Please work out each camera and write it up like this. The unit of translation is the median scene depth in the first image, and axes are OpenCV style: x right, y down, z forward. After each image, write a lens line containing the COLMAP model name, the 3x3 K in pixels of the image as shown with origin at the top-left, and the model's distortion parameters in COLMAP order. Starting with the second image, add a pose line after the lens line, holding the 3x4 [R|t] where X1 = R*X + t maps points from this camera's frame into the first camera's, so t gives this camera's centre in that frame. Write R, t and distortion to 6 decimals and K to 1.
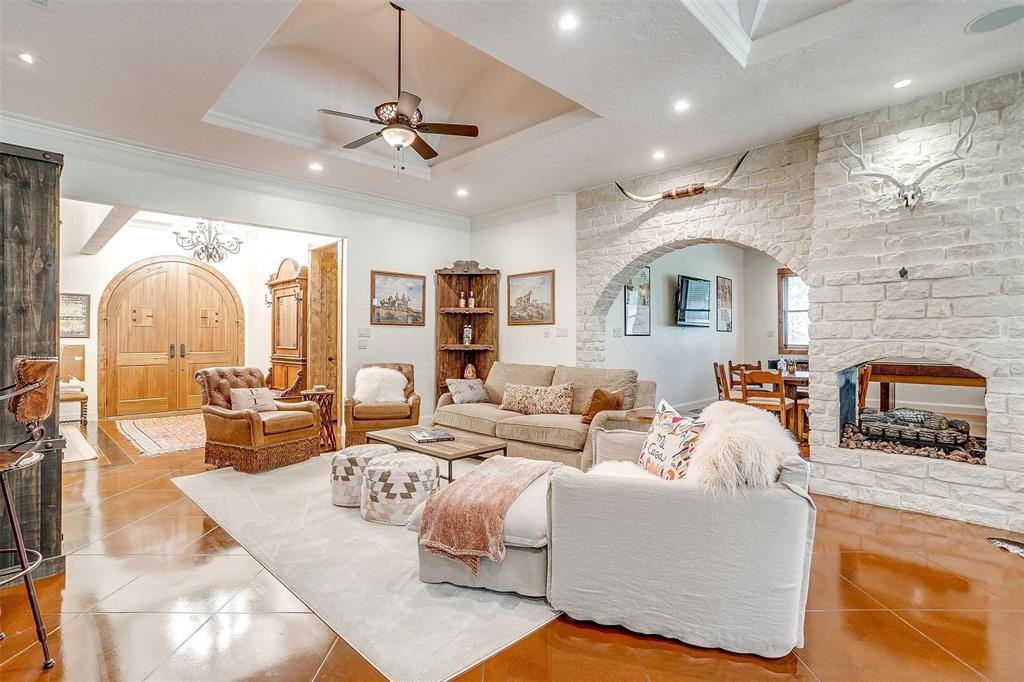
lens RADIAL K [[501.5, 0, 506.4], [0, 501.5, 340.2], [0, 0, 1]] dist [-0.050007, 0.033091]
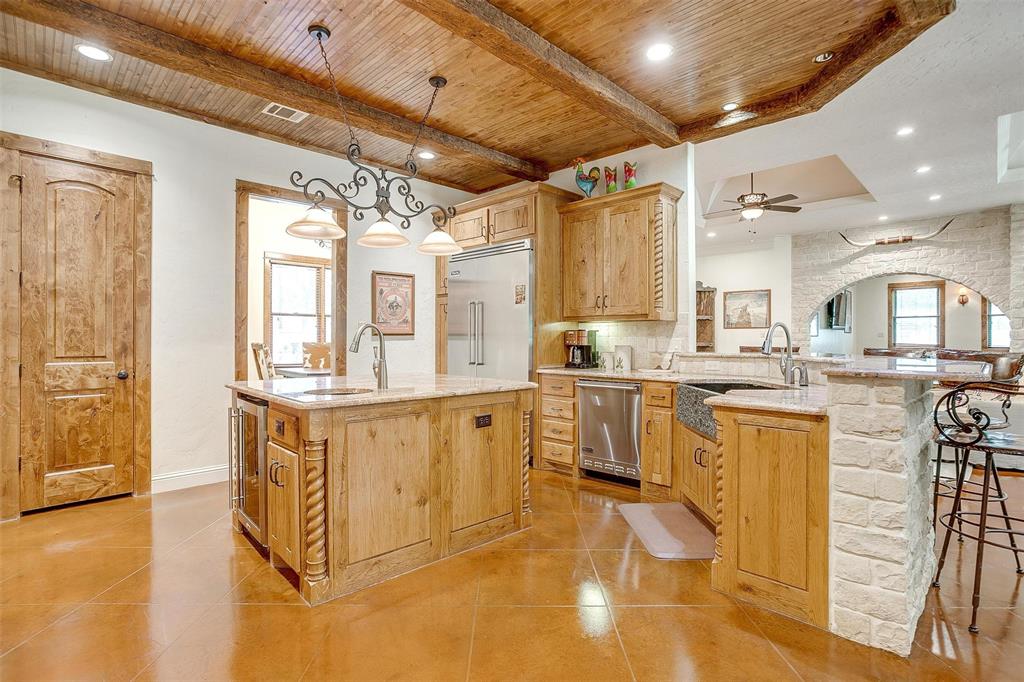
lens RADIAL K [[501.5, 0, 506.4], [0, 501.5, 340.2], [0, 0, 1]] dist [-0.050007, 0.033091]
pose [[0.999996, 0.002518, 0.000927, -0.768207], [-0.002520, 0.999995, 0.002144, 0.000028], [-0.000922, -0.002146, 0.999997, -0.455383]]
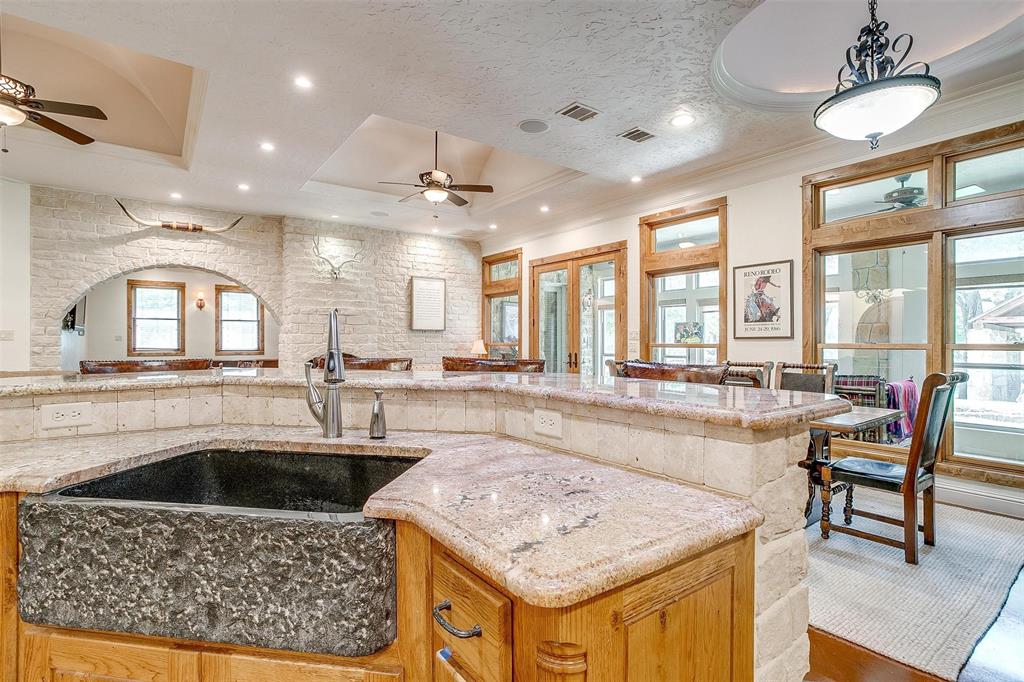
lens RADIAL K [[501.5, 0, 506.4], [0, 501.5, 340.2], [0, 0, 1]] dist [-0.050007, 0.033091]
pose [[0.166713, 0.005229, 0.985992, -0.703177], [0.001175, 0.999984, -0.005502, -0.002827], [-0.986005, 0.002075, 0.166704, -0.018695]]
